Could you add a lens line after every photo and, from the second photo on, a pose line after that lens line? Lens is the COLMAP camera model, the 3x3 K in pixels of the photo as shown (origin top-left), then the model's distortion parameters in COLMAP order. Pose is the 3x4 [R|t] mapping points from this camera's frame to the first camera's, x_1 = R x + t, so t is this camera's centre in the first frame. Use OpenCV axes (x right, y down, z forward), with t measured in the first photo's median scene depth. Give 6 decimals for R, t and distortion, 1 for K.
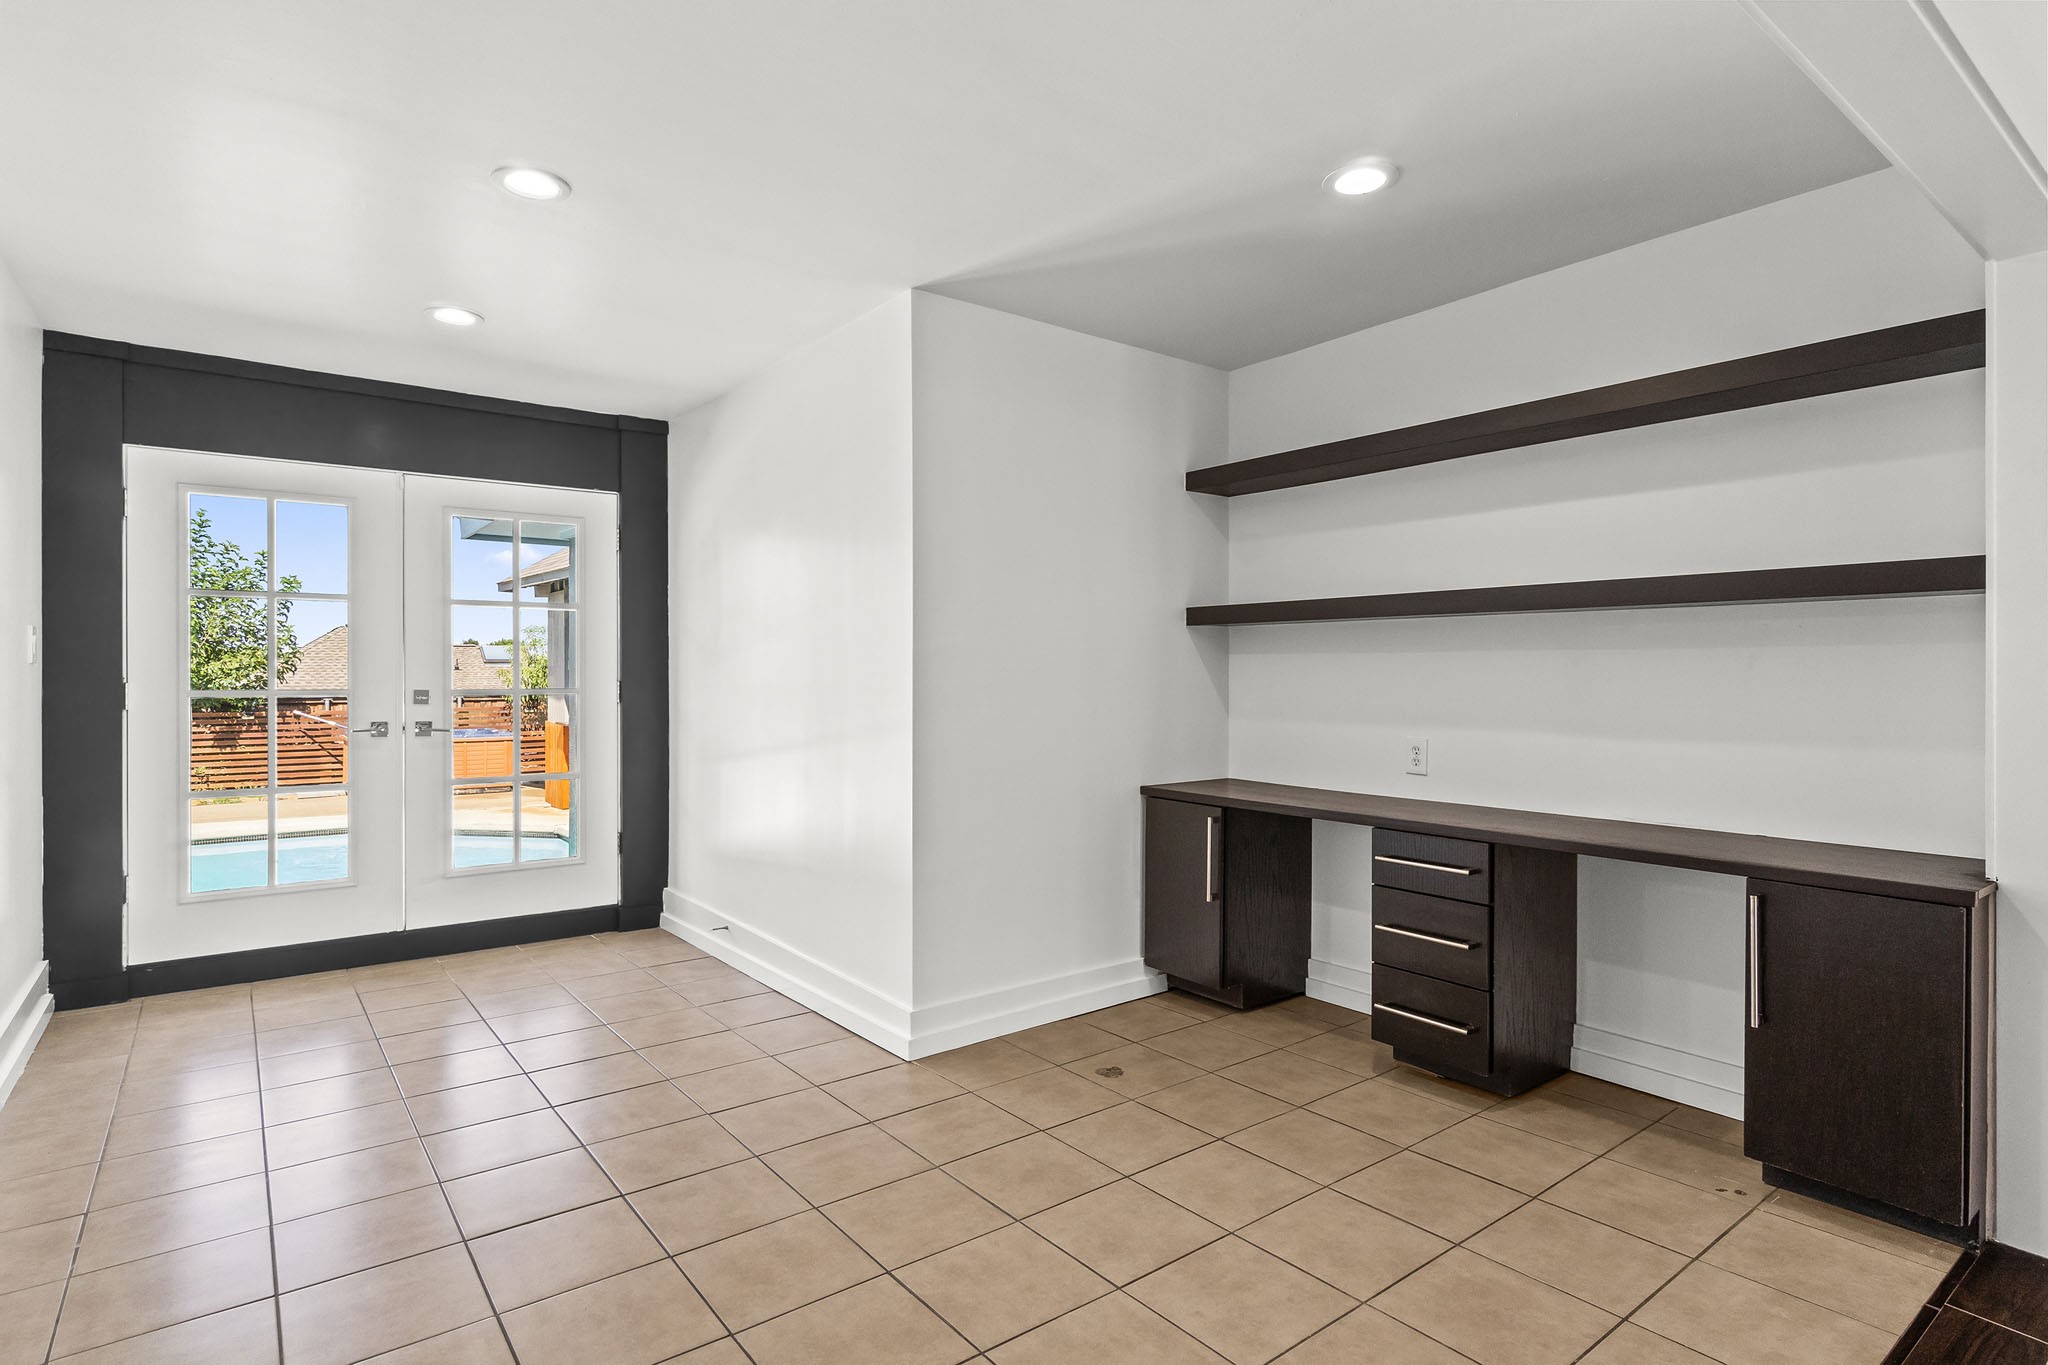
lens RADIAL K [[1055.6, 0, 1011.6], [0, 1055.6, 674.0], [0, 0, 1]] dist [-0.000279, 0.000372]
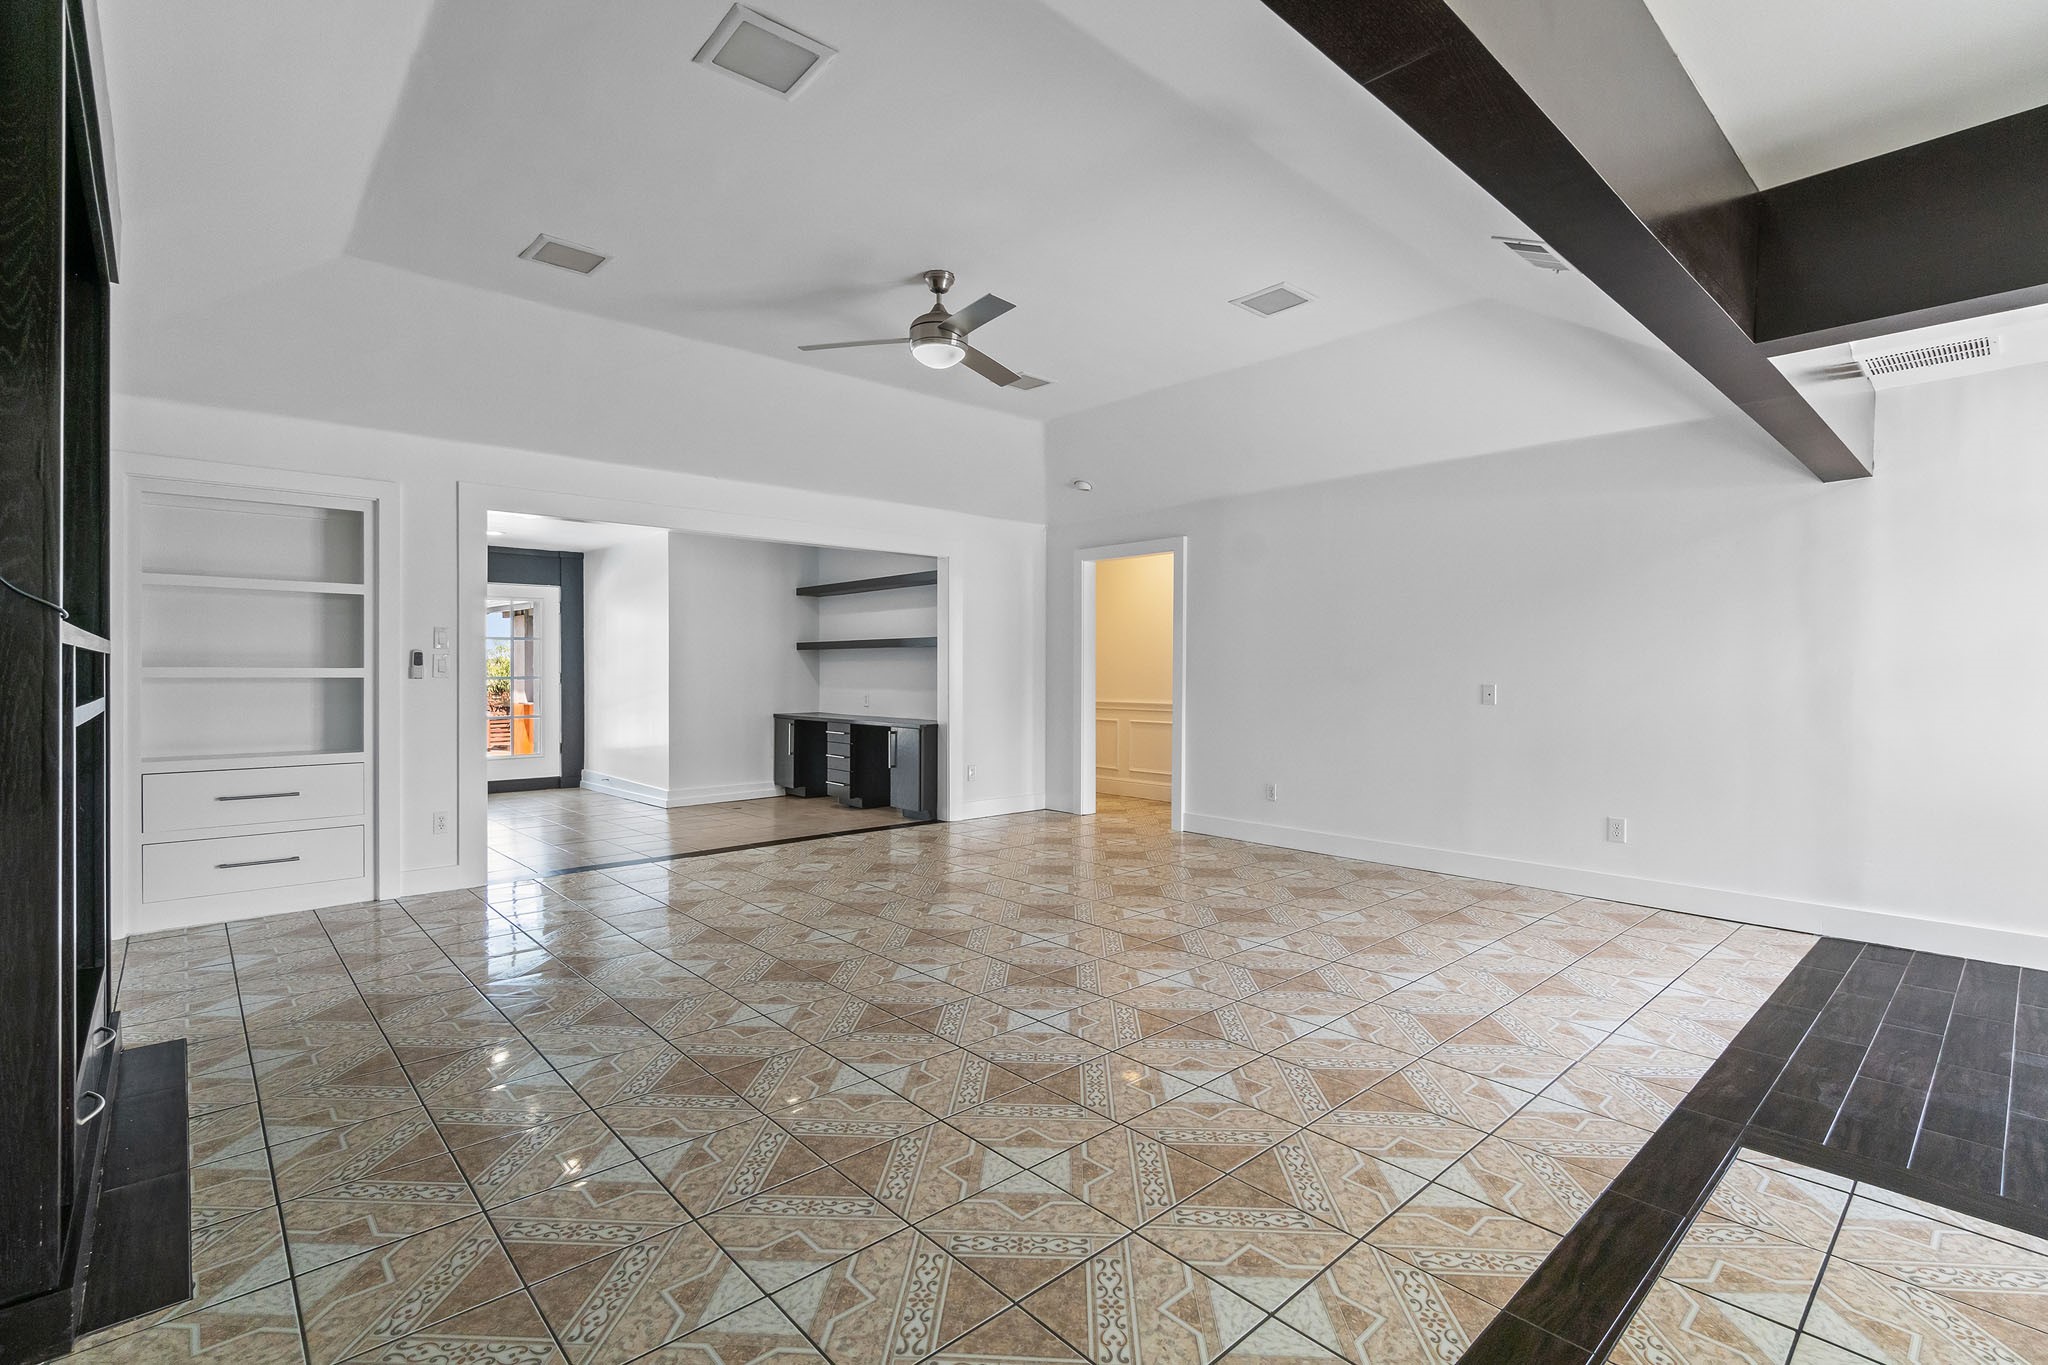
lens RADIAL K [[971.0, 0, 1038.9], [0, 971.0, 681.1], [0, 0, 1]] dist [-0.013012, 0.000707]
pose [[0.995508, 0.003040, 0.094625, 0.429419], [-0.003740, 0.999967, 0.007221, 0.006836], [-0.094600, -0.007543, 0.995487, -1.100111]]
